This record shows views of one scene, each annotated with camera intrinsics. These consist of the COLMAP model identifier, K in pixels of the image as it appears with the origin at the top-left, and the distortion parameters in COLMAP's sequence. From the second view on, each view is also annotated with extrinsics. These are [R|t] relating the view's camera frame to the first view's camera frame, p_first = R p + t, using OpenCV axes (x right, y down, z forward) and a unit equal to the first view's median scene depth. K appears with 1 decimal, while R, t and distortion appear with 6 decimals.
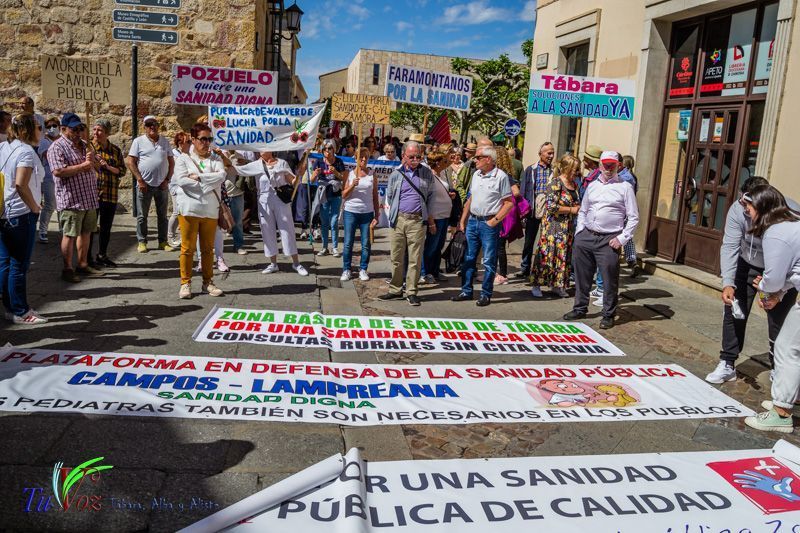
lens RADIAL K [[677.7, 0, 400.0], [0, 677.7, 266.5], [0, 0, 1]] dist [-0.082399, 0.014426]
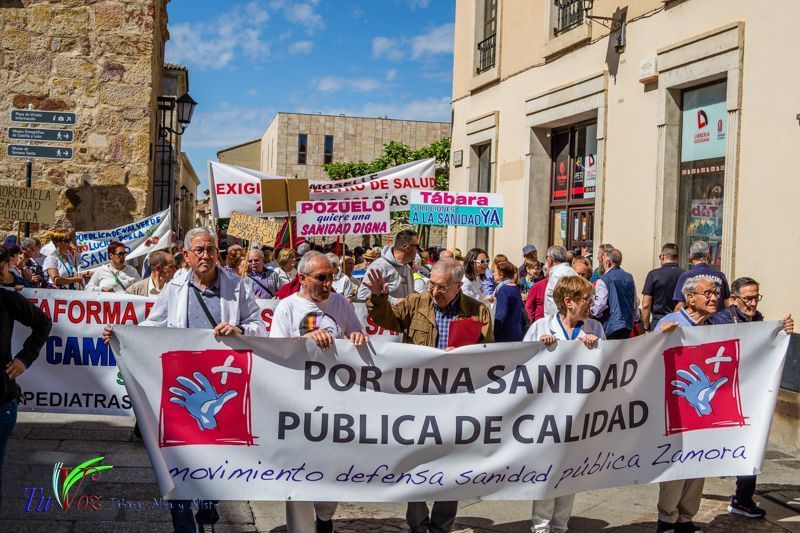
lens RADIAL K [[1038.4, 0, 395.3], [0, 1038.4, 236.8], [0, 0, 1]] dist [0.018834, -0.018668]
pose [[0.998213, -0.029852, 0.051762, 0.068201], [0.039171, 0.981081, -0.189593, 0.098336], [-0.045122, 0.191282, 0.980497, -0.547042]]
